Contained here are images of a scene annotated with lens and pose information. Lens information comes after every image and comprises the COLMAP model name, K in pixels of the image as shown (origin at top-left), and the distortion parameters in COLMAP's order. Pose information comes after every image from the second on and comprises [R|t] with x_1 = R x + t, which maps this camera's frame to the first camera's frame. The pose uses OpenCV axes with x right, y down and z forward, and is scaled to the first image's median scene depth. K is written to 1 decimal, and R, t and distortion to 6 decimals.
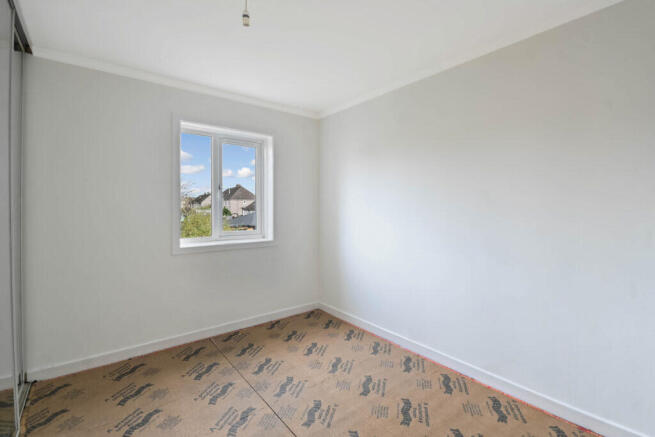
lens RADIAL K [[303.7, 0, 328.0], [0, 303.7, 207.5], [0, 0, 1]] dist [-0.002309, -0.000996]
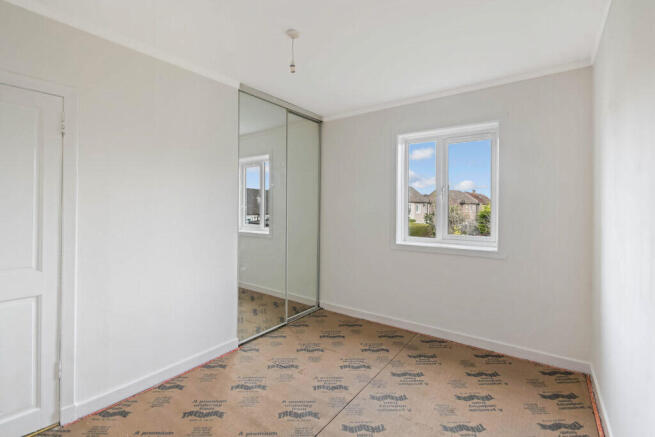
lens RADIAL K [[299.3, 0, 325.4], [0, 299.3, 207.1], [0, 0, 1]] dist [-0.011369, 0.000283]
pose [[0.255883, -0.003707, -0.966701, 0.543795], [-0.005688, 0.999970, -0.005341, 0.000111], [0.966691, 0.006865, 0.255854, 0.434967]]
